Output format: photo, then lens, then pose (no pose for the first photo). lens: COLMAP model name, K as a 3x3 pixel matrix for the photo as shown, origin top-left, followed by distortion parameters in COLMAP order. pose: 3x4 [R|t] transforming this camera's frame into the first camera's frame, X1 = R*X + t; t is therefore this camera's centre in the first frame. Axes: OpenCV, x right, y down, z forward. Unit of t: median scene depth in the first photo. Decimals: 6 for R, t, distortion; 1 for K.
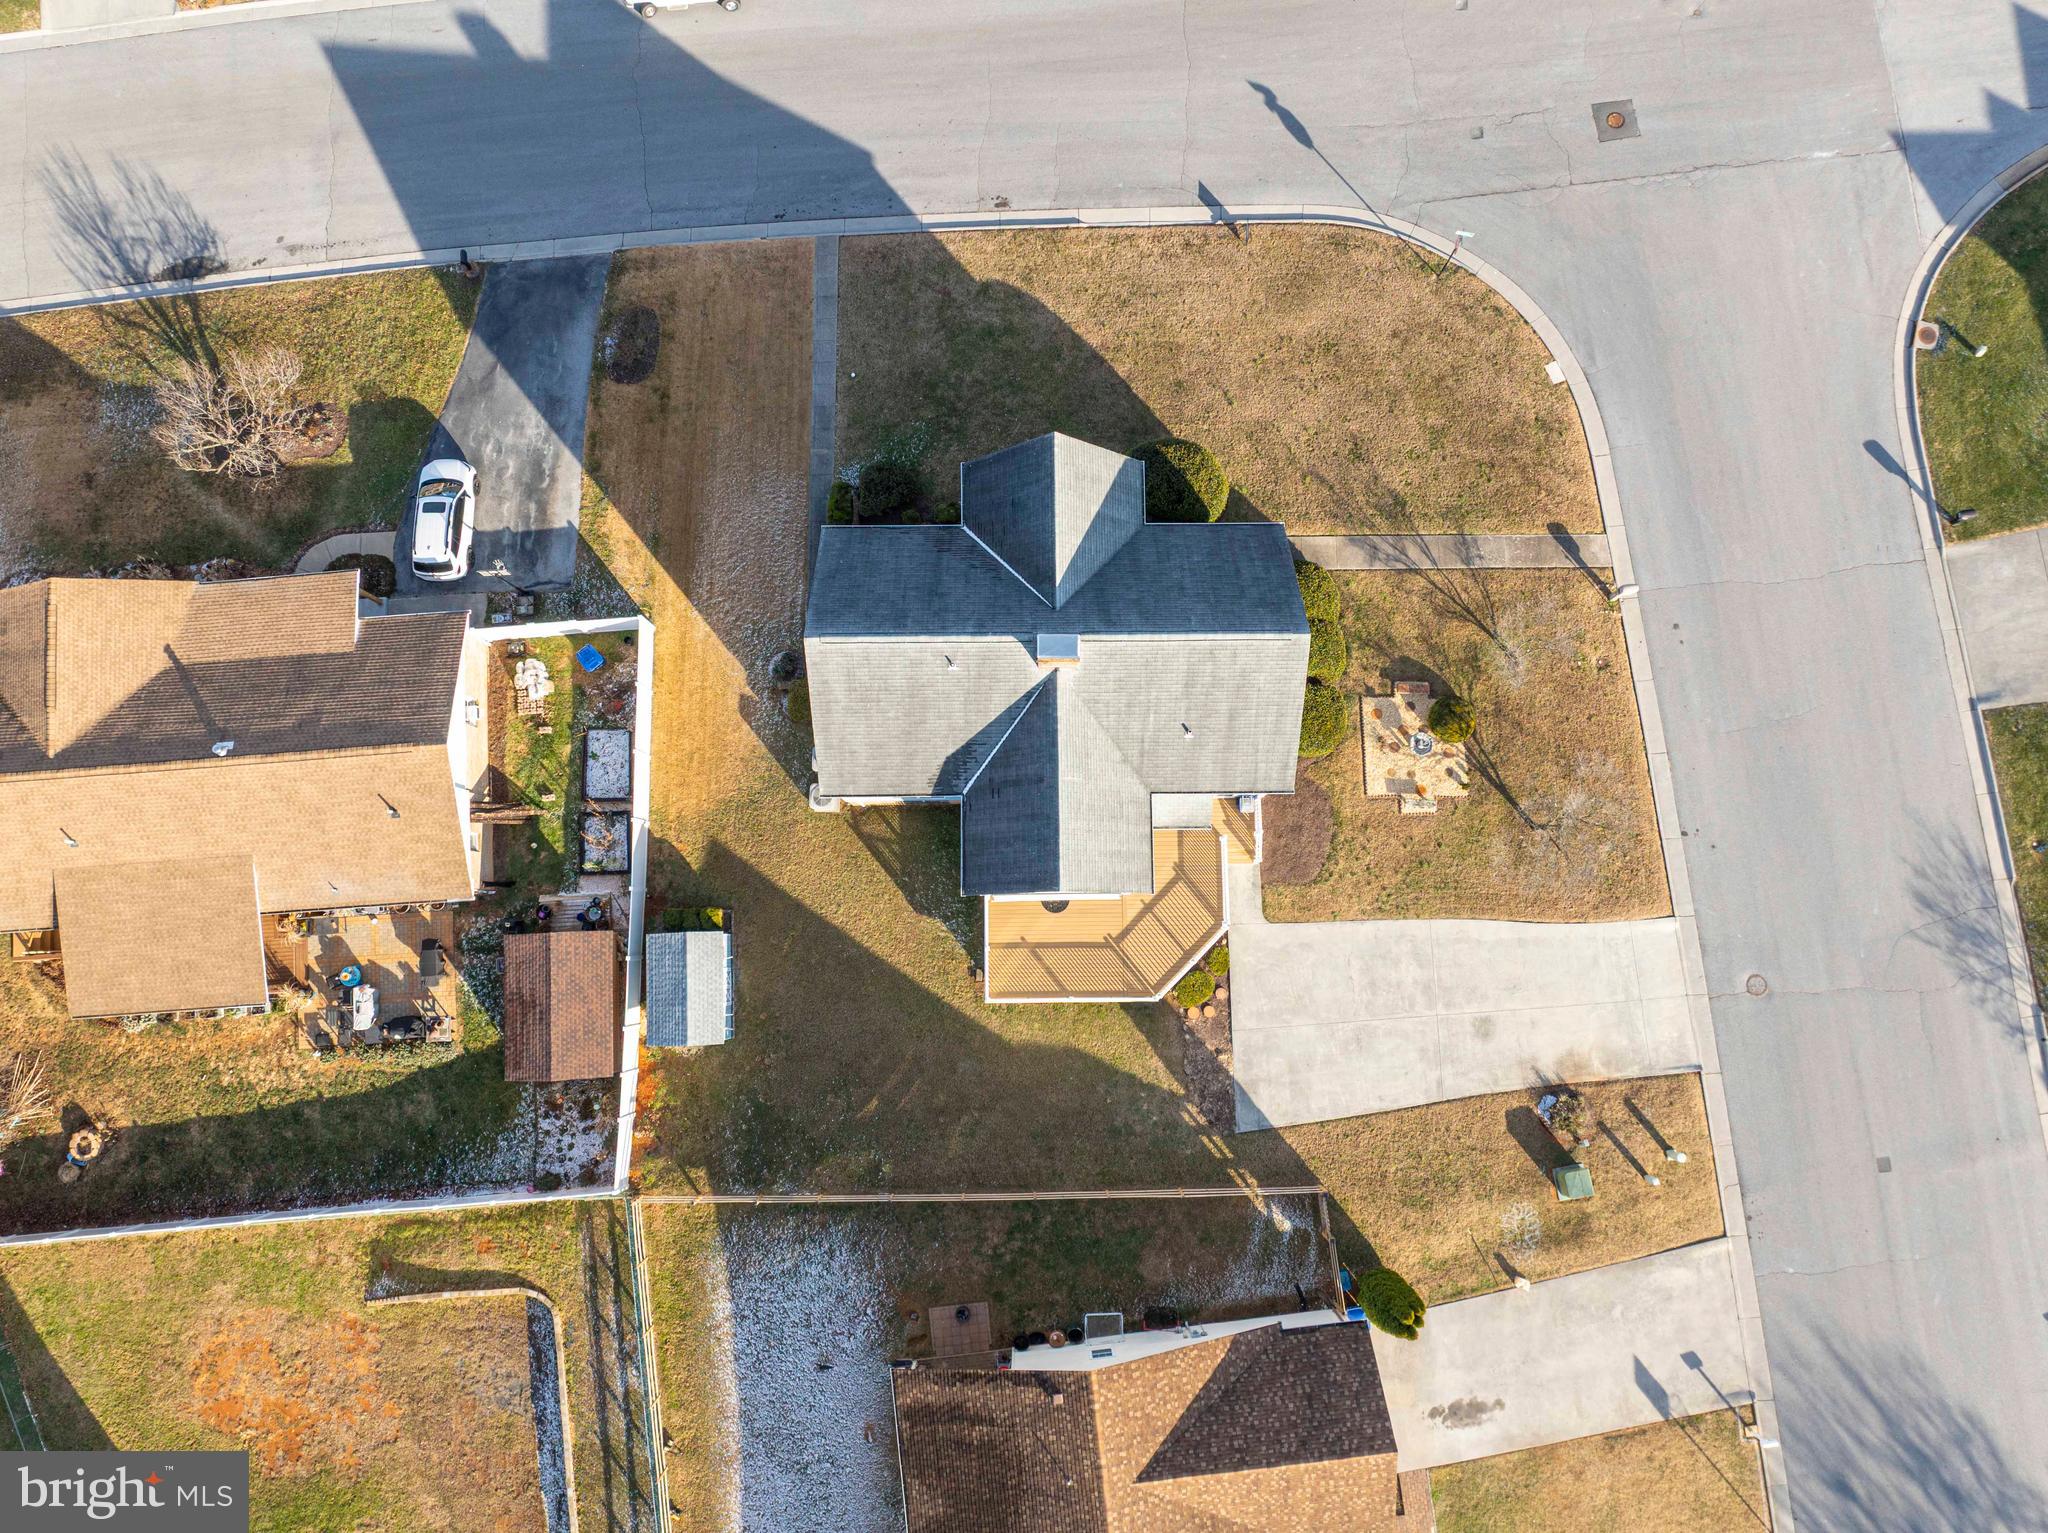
lens RADIAL K [[1465.4, 0, 1034.5], [0, 1465.4, 755.9], [0, 0, 1]] dist [-0.033673, -0.006773]
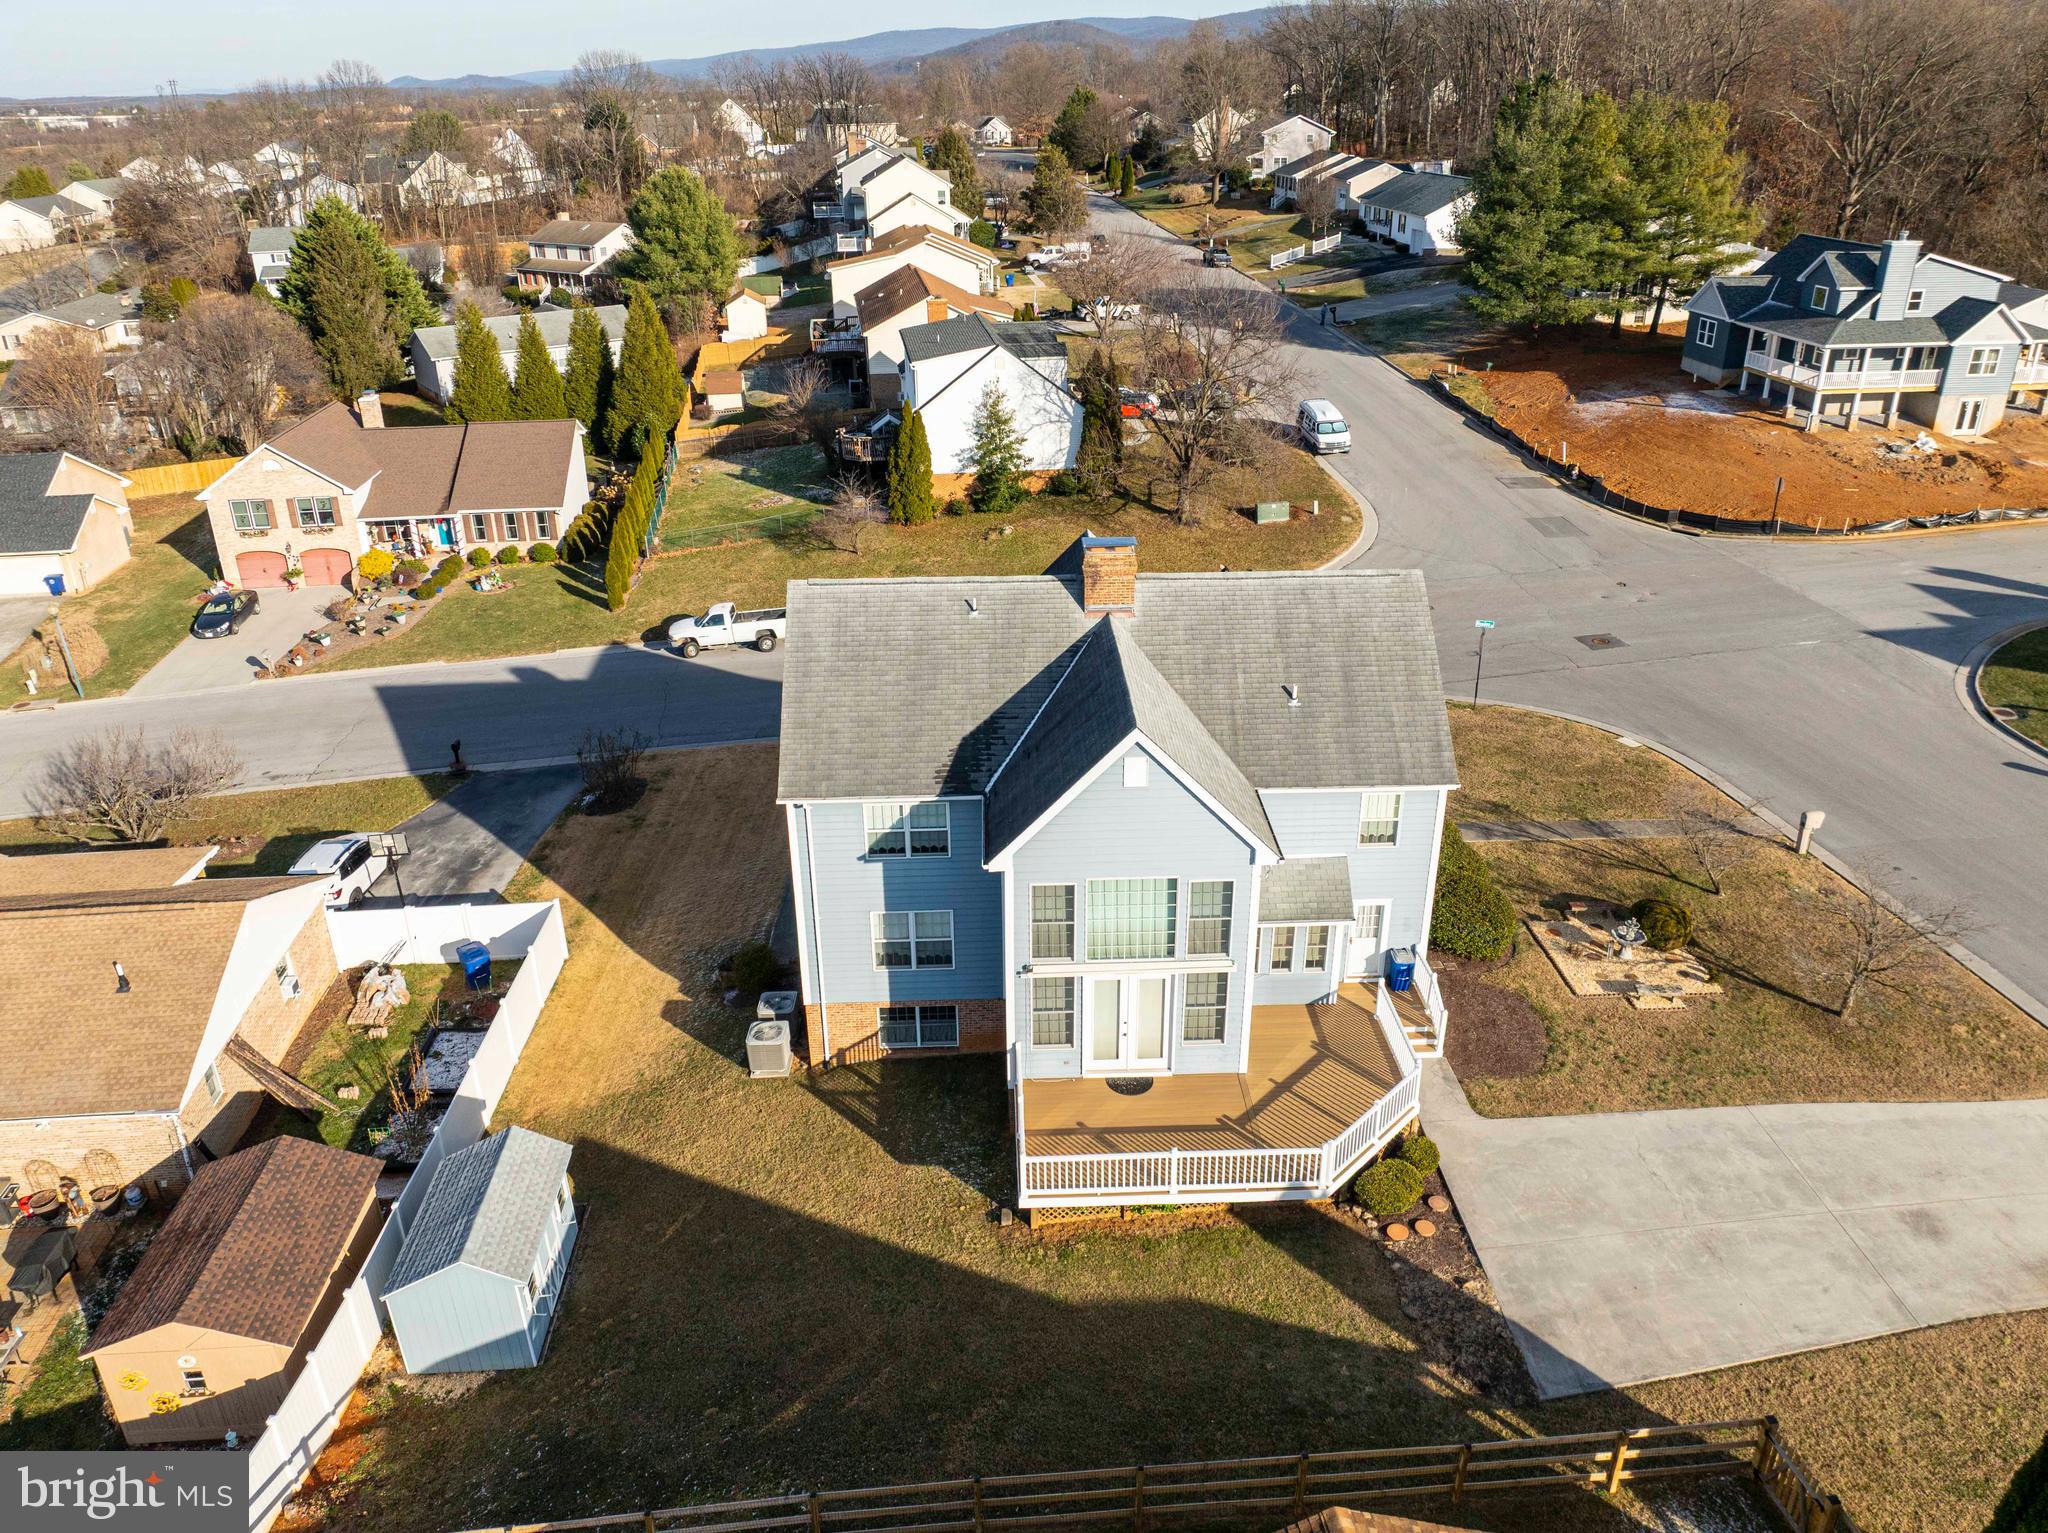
lens RADIAL K [[1465.4, 0, 1034.5], [0, 1465.4, 755.9], [0, 0, 1]] dist [-0.033673, -0.006773]
pose [[0.999598, -0.021459, 0.018538, -0.032805], [0.027118, 0.532221, -0.846171, 0.521676], [0.008291, 0.846334, 0.532589, 0.535999]]
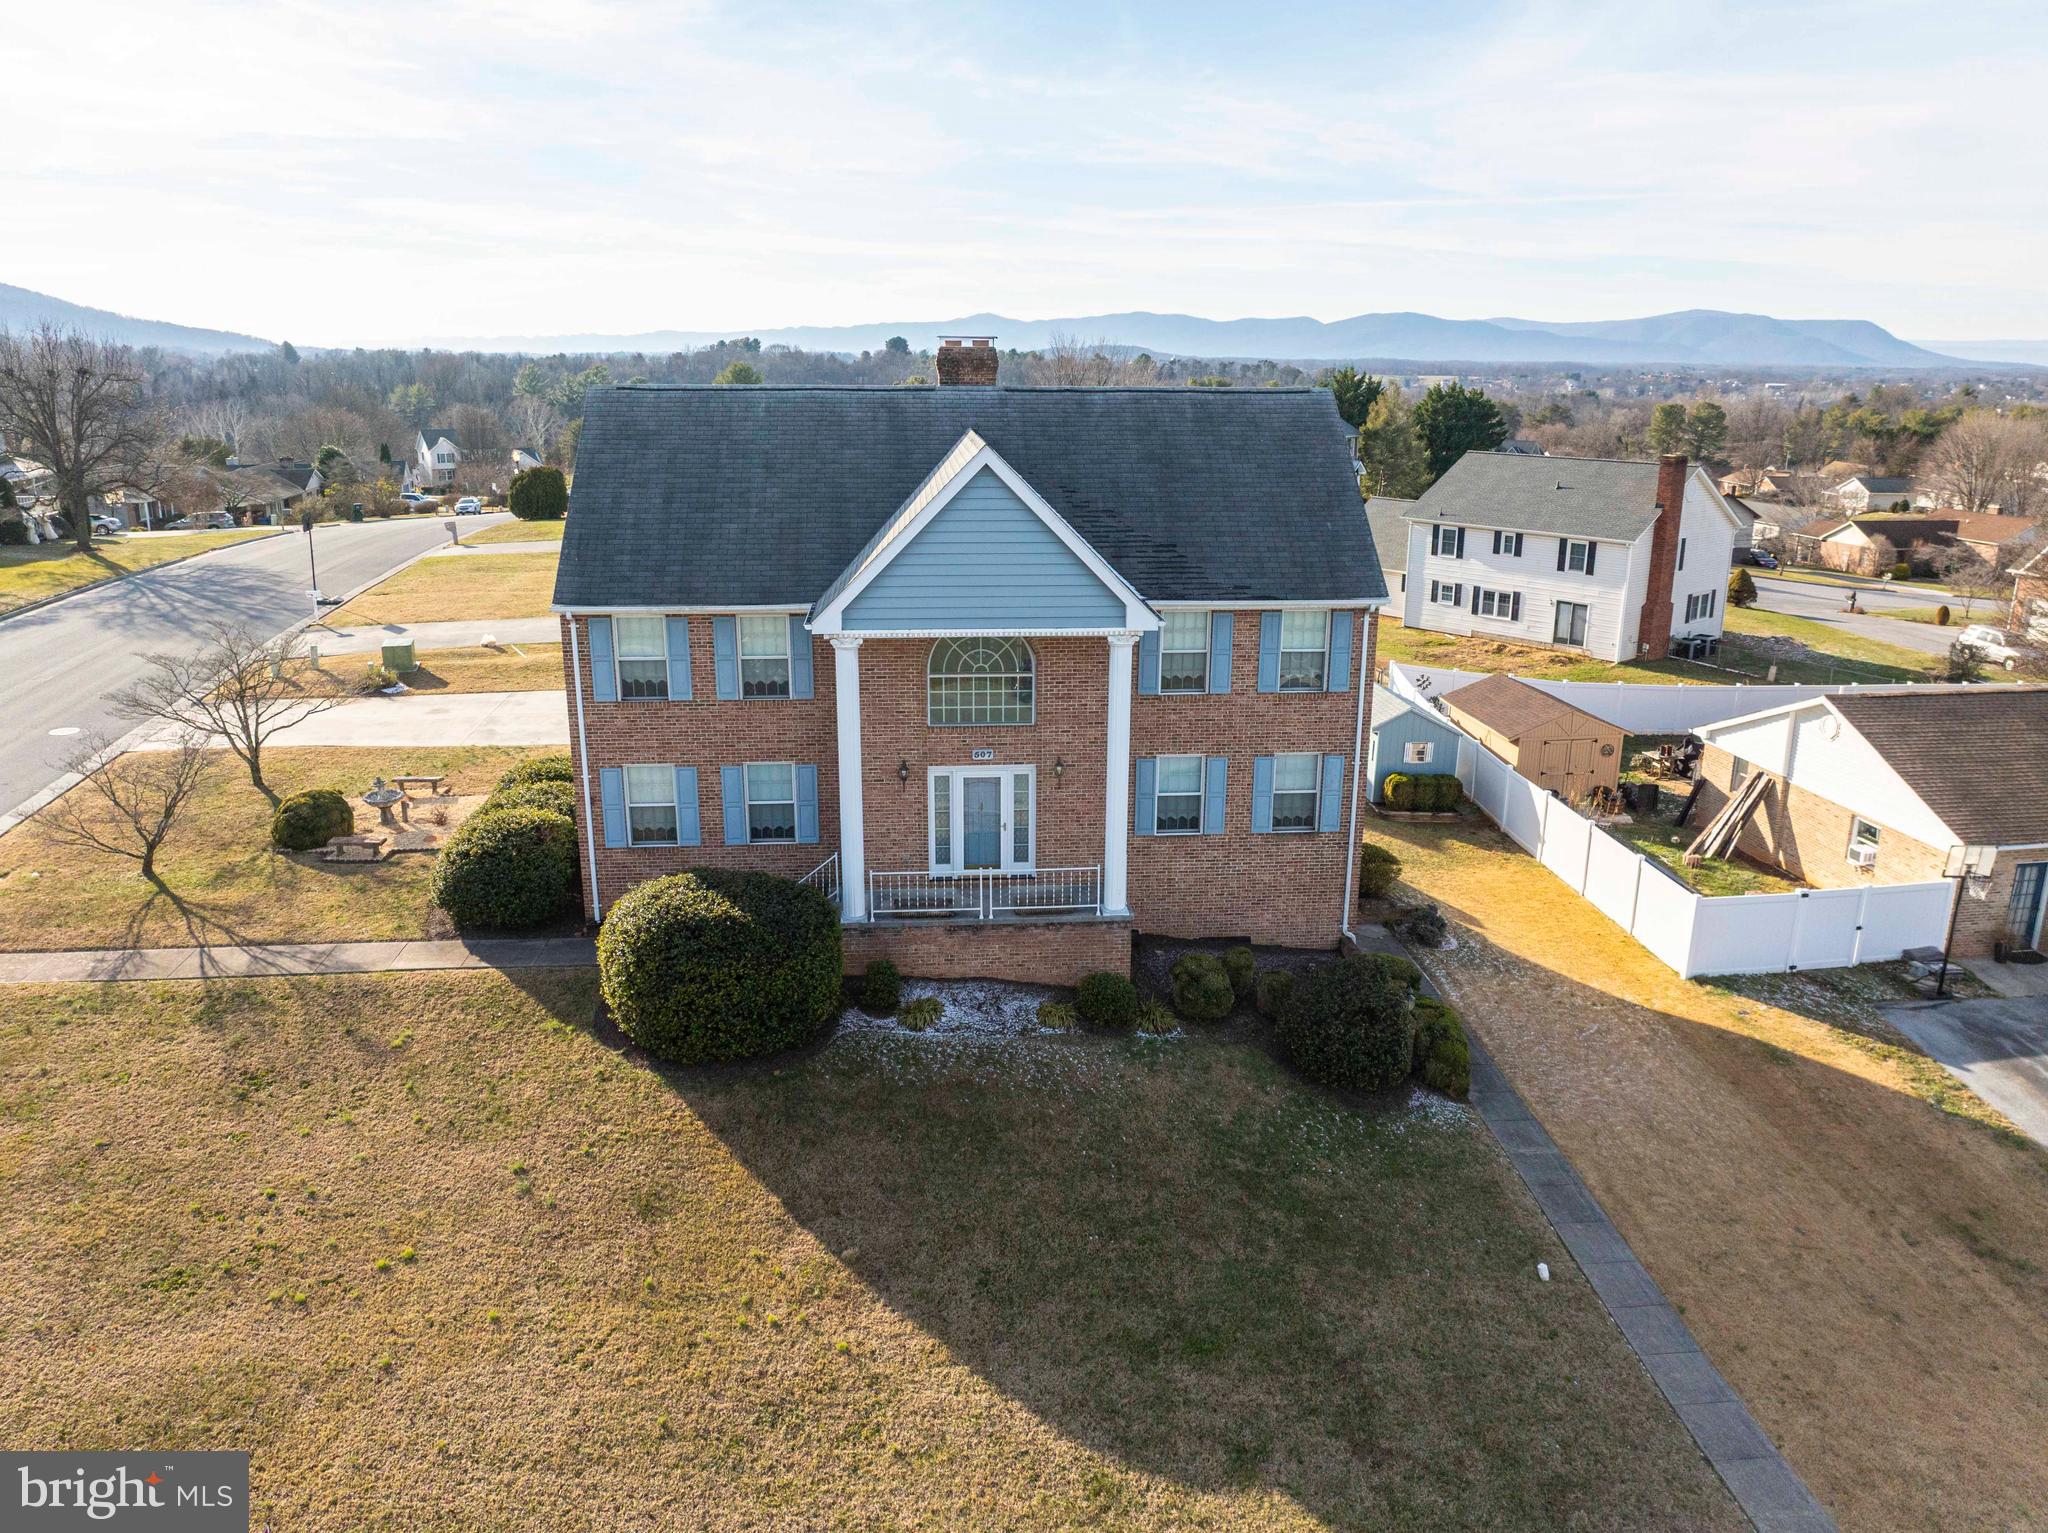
lens RADIAL K [[1440.5, 0, 1036.7], [0, 1440.5, 758.3], [0, 0, 1]] dist [-0.029496, -0.014460]
pose [[-0.996765, 0.010247, -0.079717, 0.031786], [-0.080364, -0.141339, 0.986694, -0.623469], [-0.001157, 0.989908, 0.141706, 0.874559]]
